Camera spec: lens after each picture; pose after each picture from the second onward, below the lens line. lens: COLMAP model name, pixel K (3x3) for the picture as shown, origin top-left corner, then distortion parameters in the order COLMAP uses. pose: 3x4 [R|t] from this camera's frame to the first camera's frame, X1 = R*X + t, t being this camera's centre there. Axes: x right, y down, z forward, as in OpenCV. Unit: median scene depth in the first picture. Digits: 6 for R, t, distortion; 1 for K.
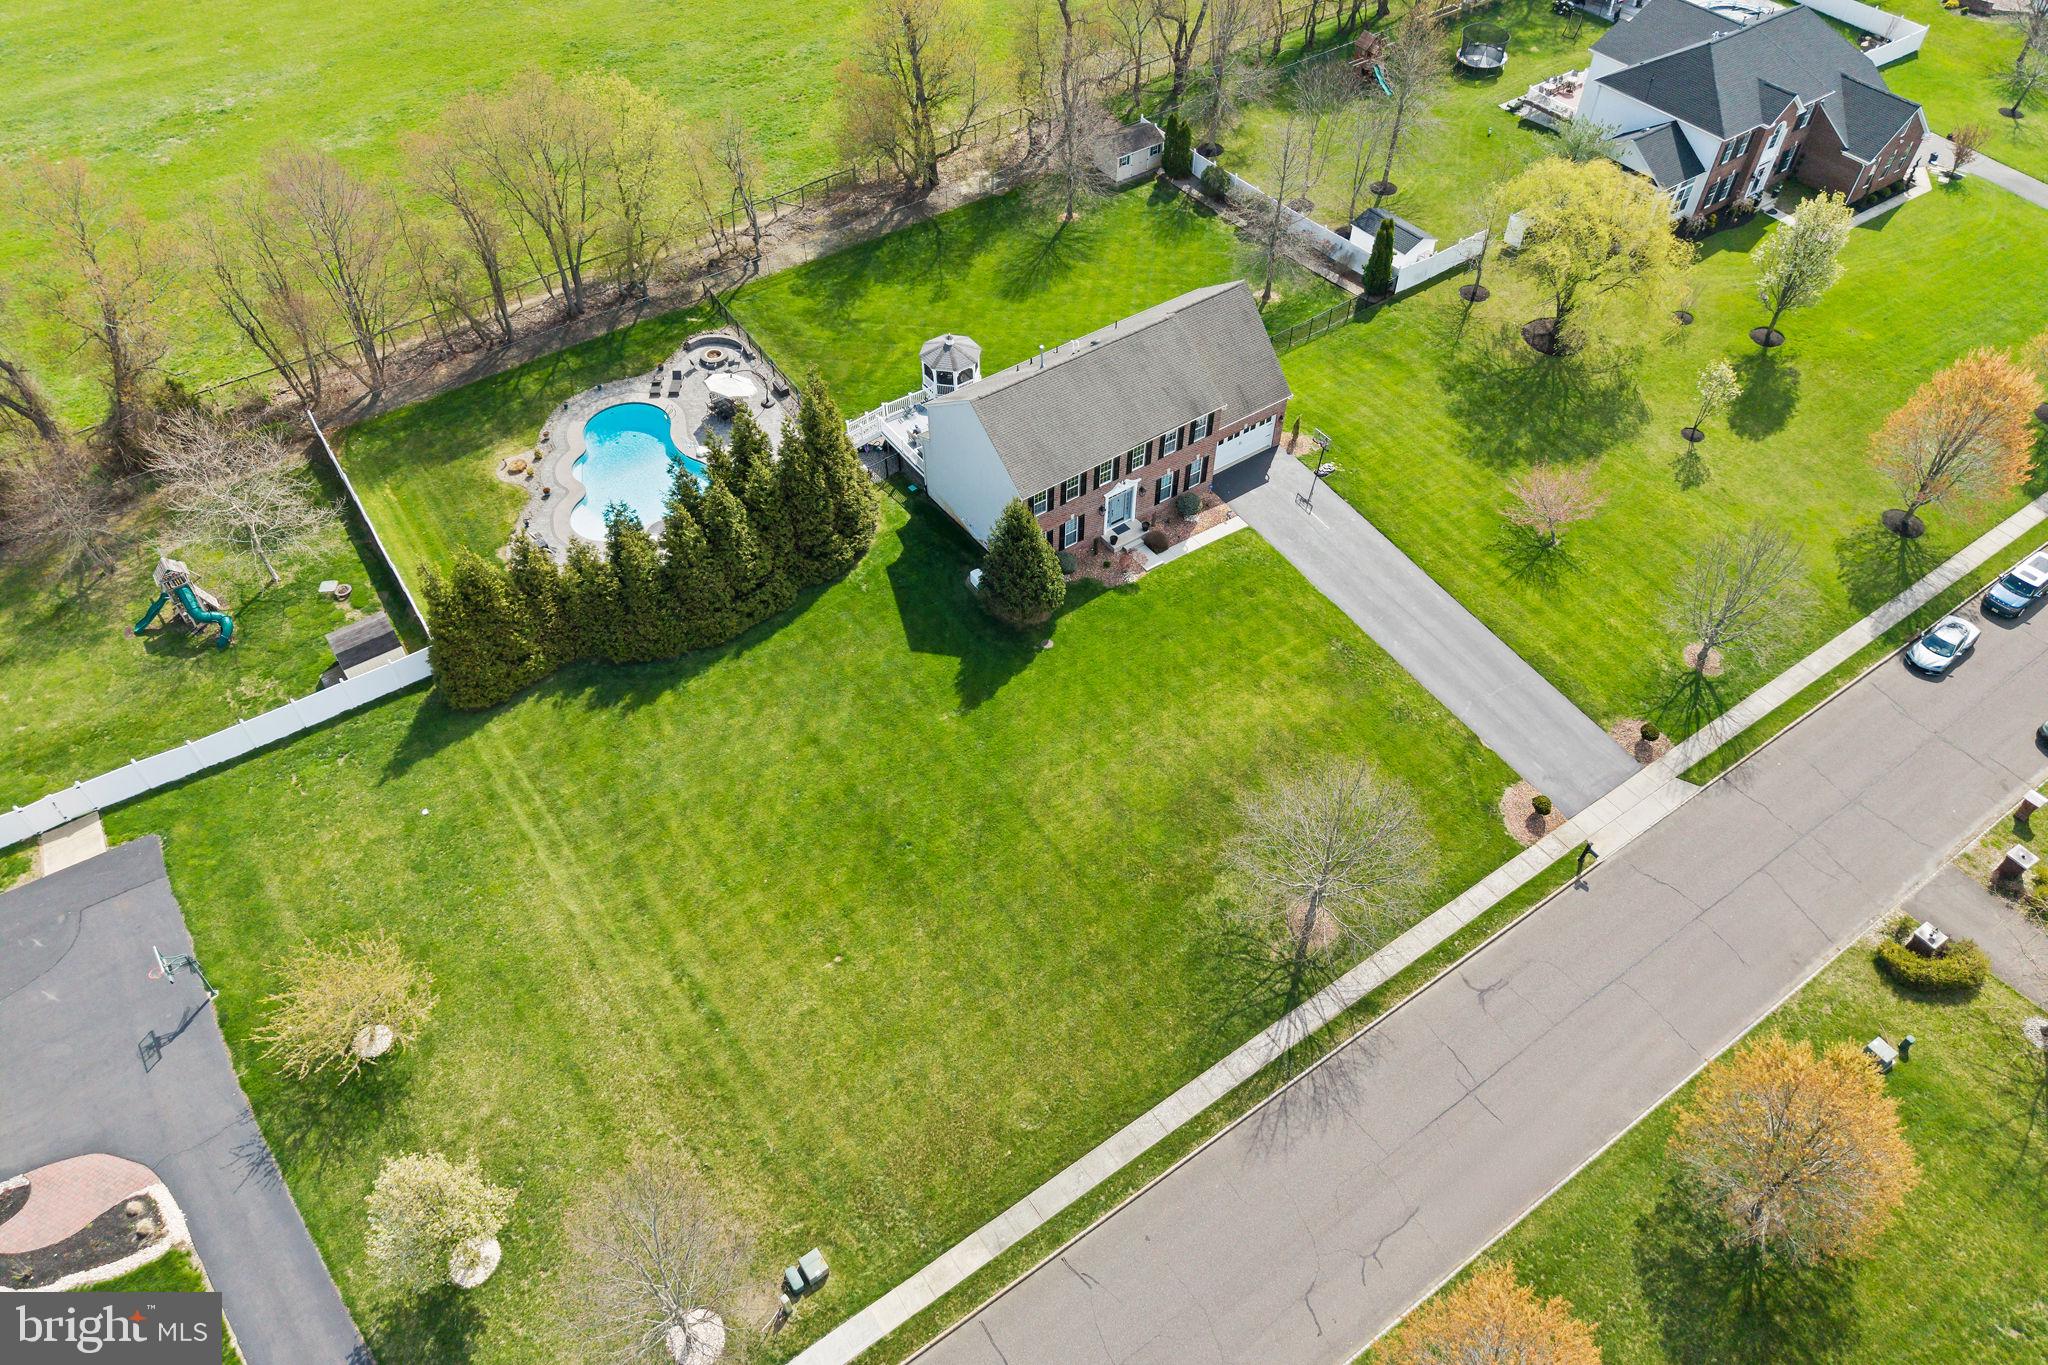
lens RADIAL K [[1427.4, 0, 1024.8], [0, 1427.4, 682.7], [0, 0, 1]] dist [0.036381, -0.021021]
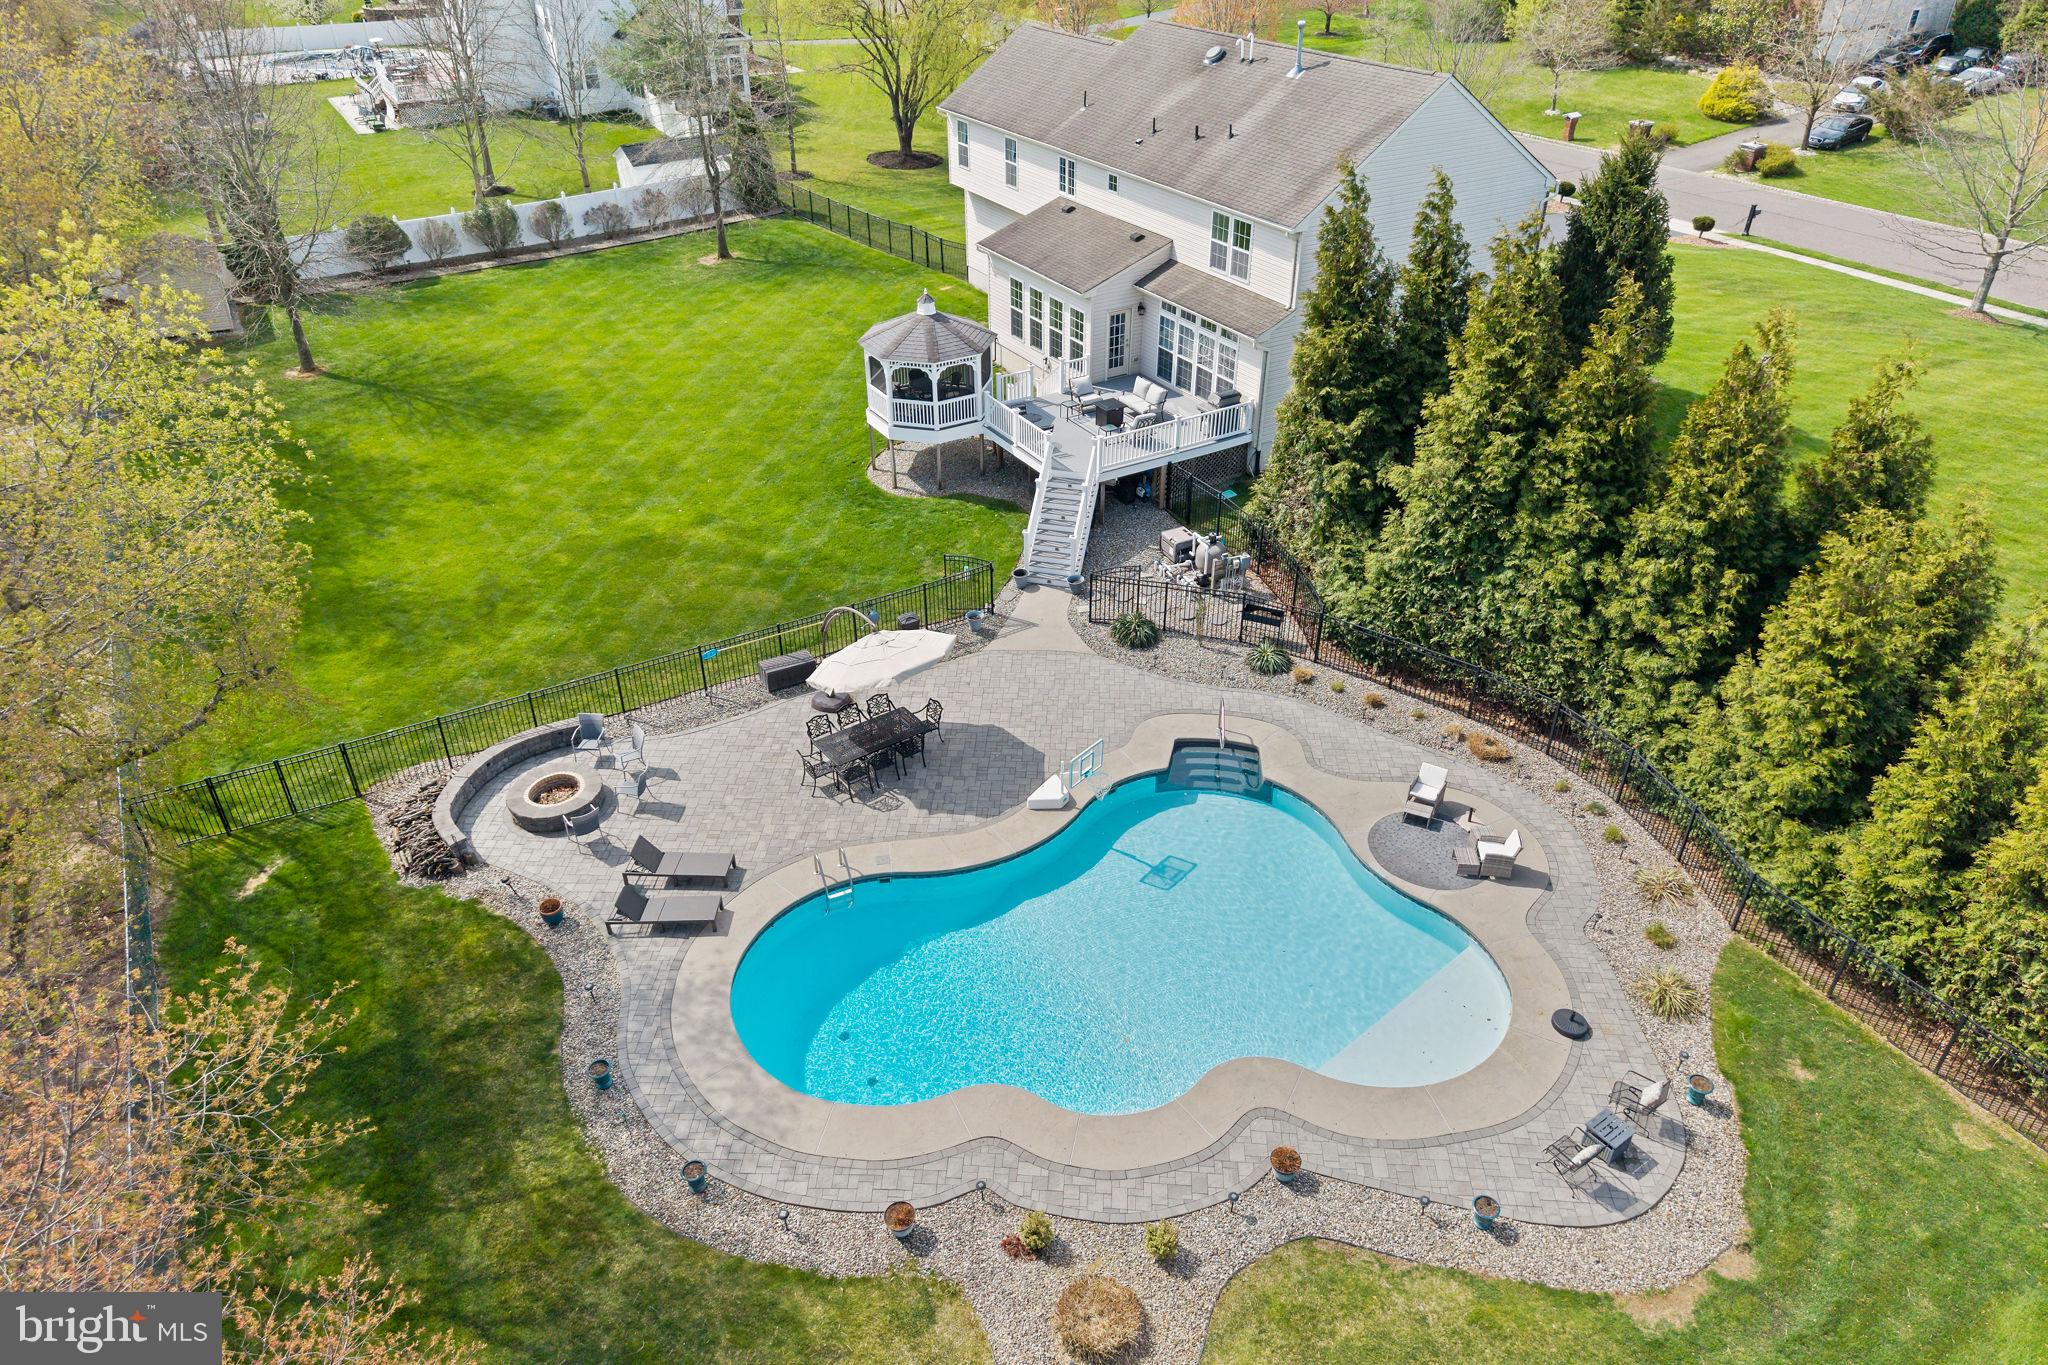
lens RADIAL K [[1427.4, 0, 1017.5], [0, 1427.4, 687.6], [0, 0, 1]] dist [0.036381, -0.021021]
pose [[0.087244, -0.528804, 0.844248, -0.509822], [0.746430, 0.595940, 0.296138, -0.293157], [-0.659720, 0.604336, 0.446707, 0.899789]]
